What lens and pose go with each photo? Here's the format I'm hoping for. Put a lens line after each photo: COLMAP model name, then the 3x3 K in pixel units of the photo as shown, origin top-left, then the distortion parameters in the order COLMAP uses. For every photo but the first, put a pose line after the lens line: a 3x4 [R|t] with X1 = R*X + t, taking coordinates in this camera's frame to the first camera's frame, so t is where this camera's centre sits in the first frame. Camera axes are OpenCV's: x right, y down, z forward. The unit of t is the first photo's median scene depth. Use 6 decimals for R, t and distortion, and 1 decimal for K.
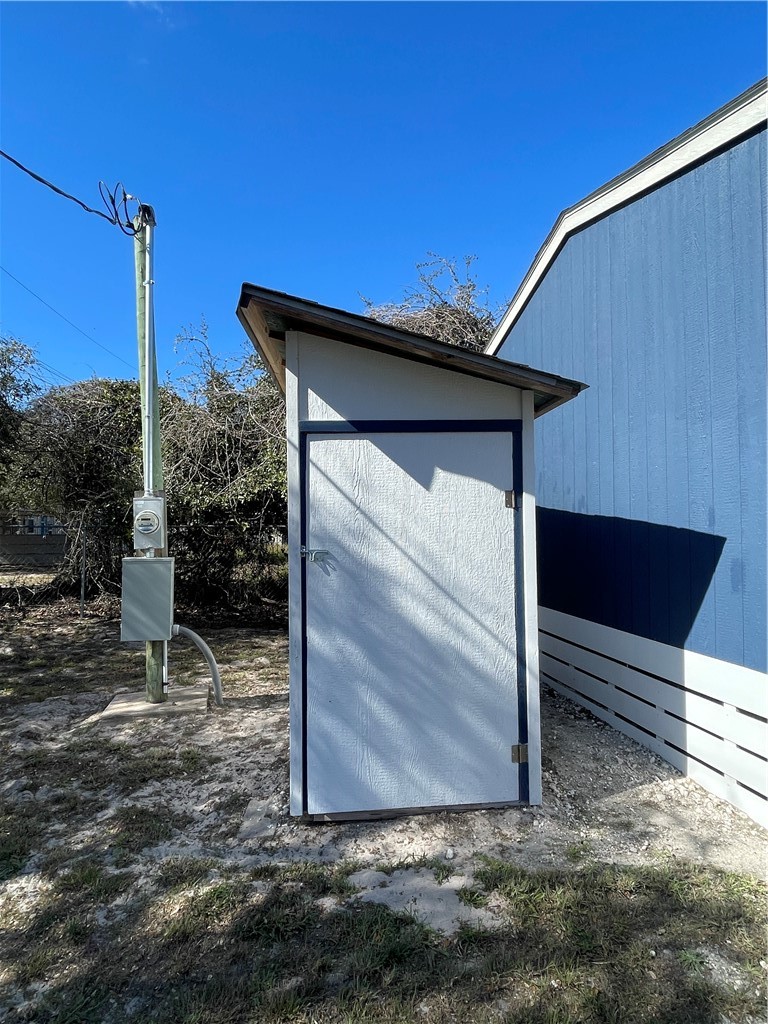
lens RADIAL K [[600.8, 0, 384.0], [0, 600.8, 512.0], [0, 0, 1]] dist [-0.021434, -0.003385]
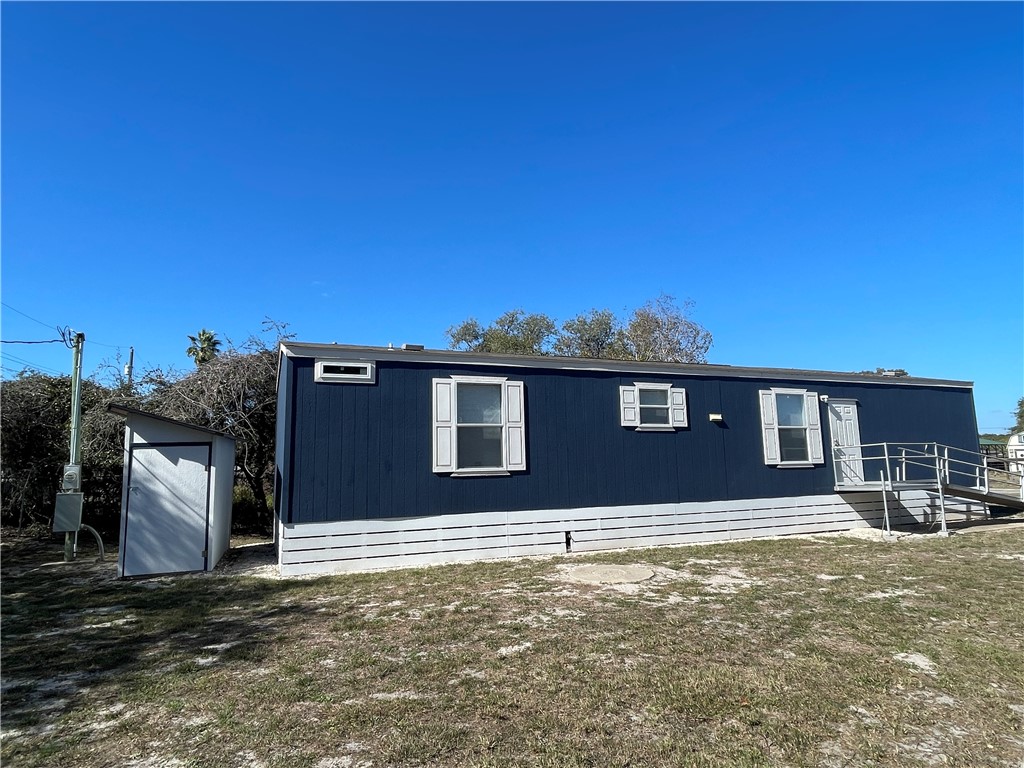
lens RADIAL K [[600.8, 0, 512.0], [0, 600.8, 384.0], [0, 0, 1]] dist [-0.021434, -0.003385]
pose [[0.967554, 0.023066, 0.251608, 0.939354], [0.006504, 0.993221, -0.116062, -0.084672], [-0.252579, 0.113933, 0.960845, -2.341297]]
